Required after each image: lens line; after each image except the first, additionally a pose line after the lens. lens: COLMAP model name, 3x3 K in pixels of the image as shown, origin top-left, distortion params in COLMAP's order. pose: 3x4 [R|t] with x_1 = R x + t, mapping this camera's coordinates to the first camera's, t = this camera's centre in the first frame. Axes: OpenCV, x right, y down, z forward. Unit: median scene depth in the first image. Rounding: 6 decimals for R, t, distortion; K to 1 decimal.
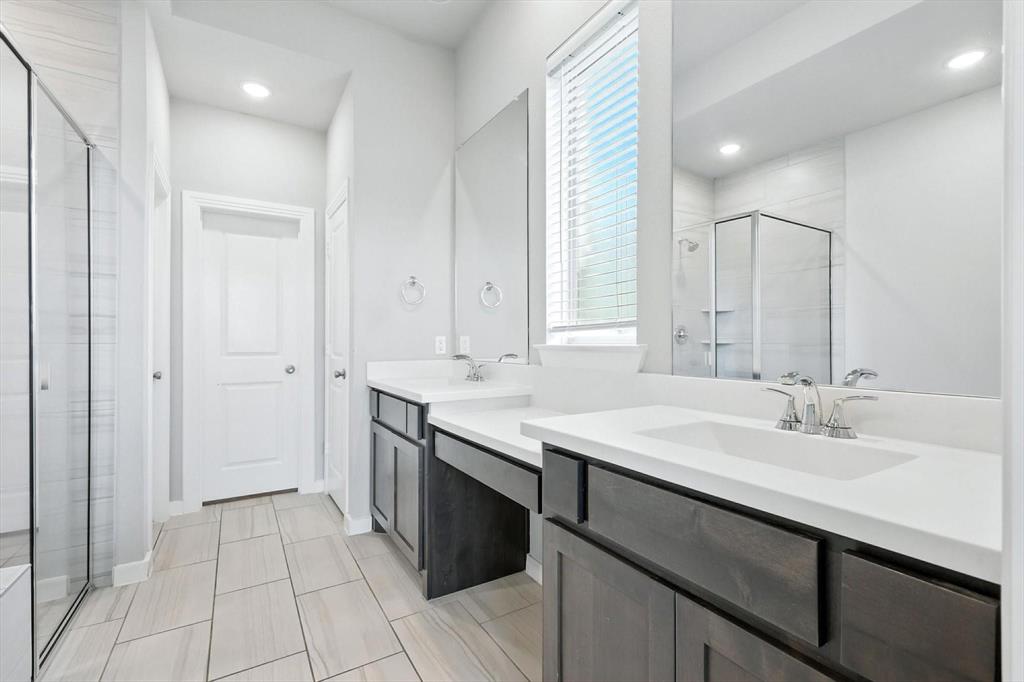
lens RADIAL K [[452.5, 0, 514.4], [0, 452.5, 341.8], [0, 0, 1]] dist [0.007836, 0.000089]
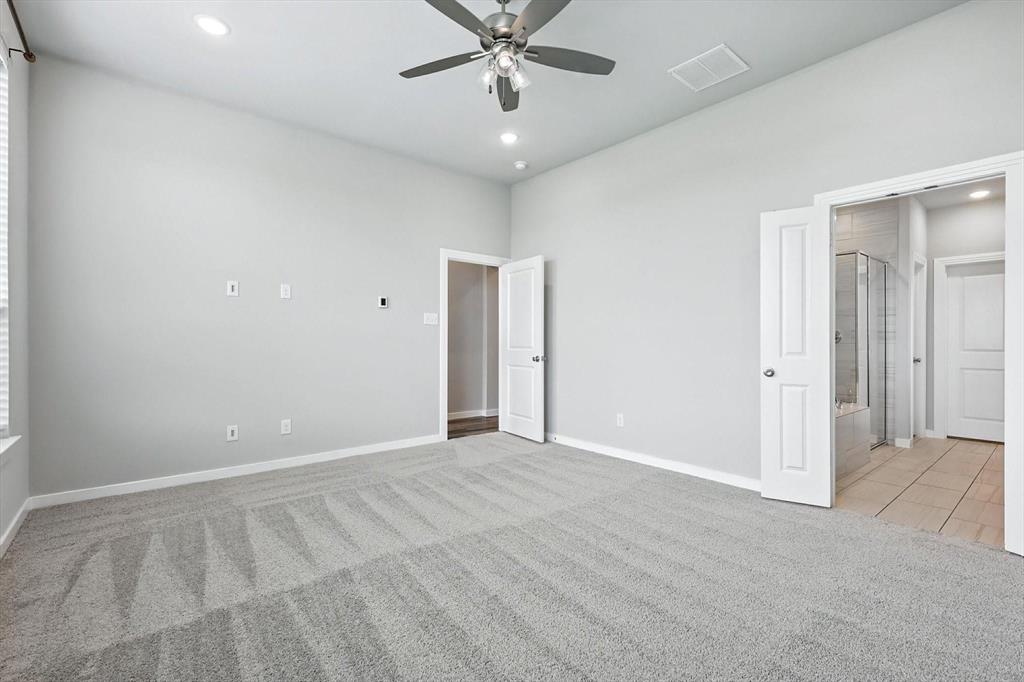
lens RADIAL K [[452.5, 0, 514.4], [0, 452.5, 341.8], [0, 0, 1]] dist [0.007836, 0.000089]
pose [[0.140777, 0.000099, -0.990041, 1.172157], [-0.002400, 0.999997, -0.000241, 0.000625], [0.990038, 0.002411, 0.140777, -1.281108]]
